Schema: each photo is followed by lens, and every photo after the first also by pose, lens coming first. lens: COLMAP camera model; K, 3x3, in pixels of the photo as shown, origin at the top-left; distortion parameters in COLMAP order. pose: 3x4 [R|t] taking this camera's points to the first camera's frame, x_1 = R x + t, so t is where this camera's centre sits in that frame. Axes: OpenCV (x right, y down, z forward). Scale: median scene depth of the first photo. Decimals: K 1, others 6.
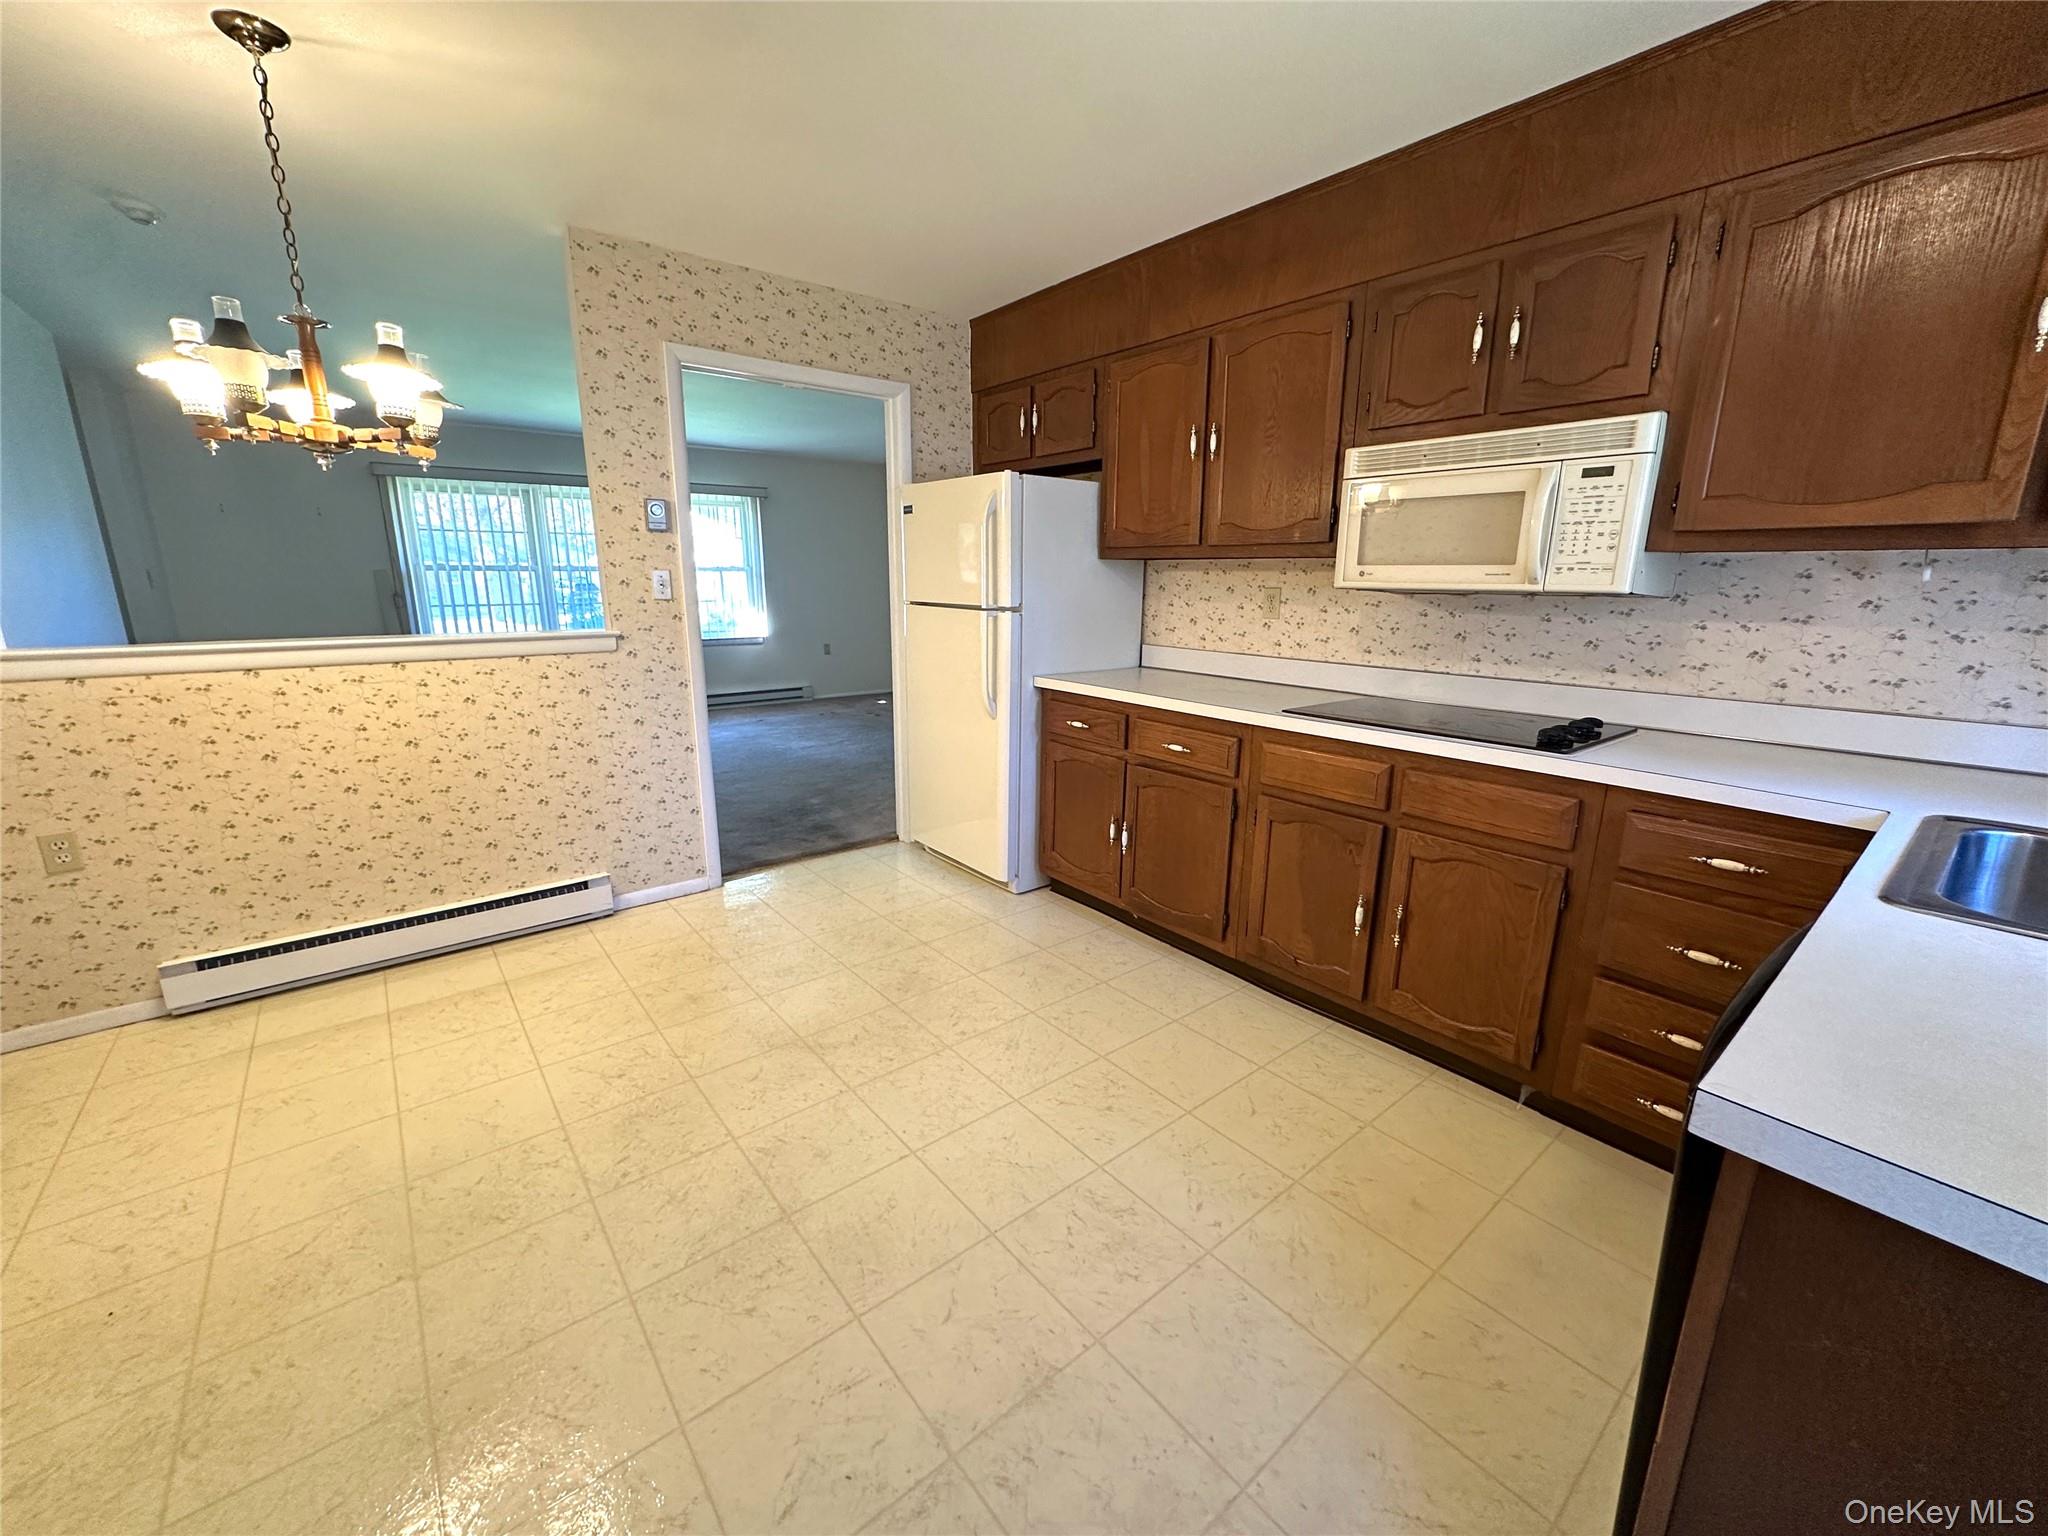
lens RADIAL K [[815.6, 0, 1024.0], [0, 815.6, 768.0], [0, 0, 1]] dist [-0.004698, -0.000234]
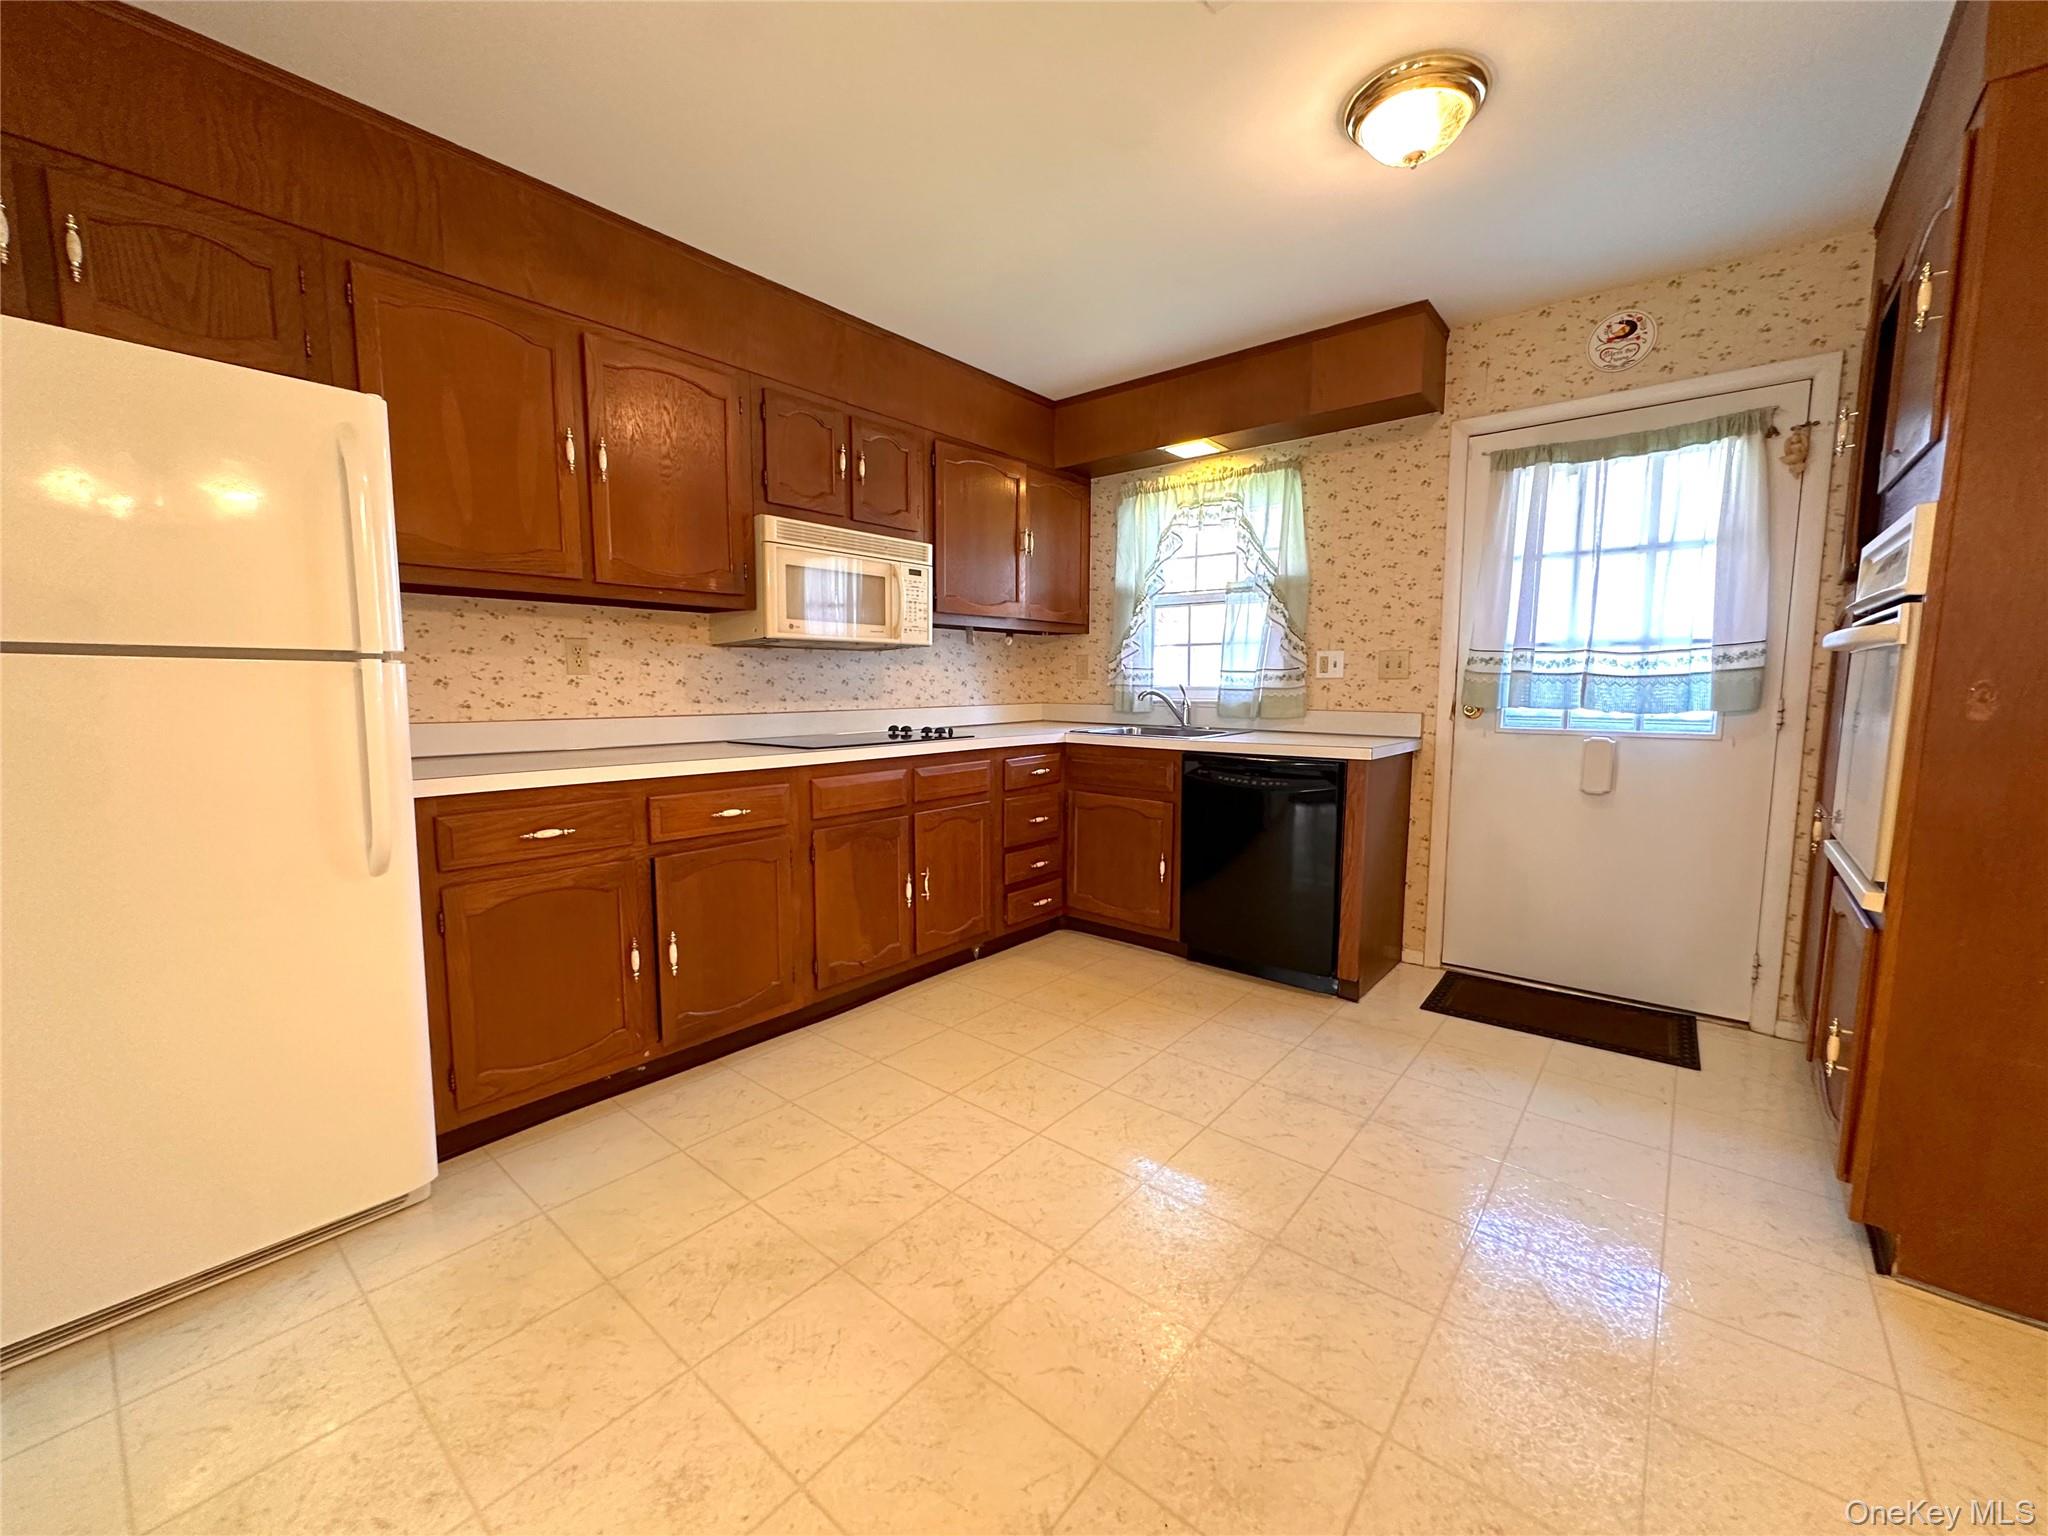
lens RADIAL K [[815.6, 0, 1024.0], [0, 815.6, 768.0], [0, 0, 1]] dist [-0.004698, -0.000234]
pose [[-0.193913, -0.110943, 0.974725, -0.820953], [0.222701, 0.962667, 0.153875, -0.155188], [-0.955407, 0.246910, -0.161967, 0.954922]]
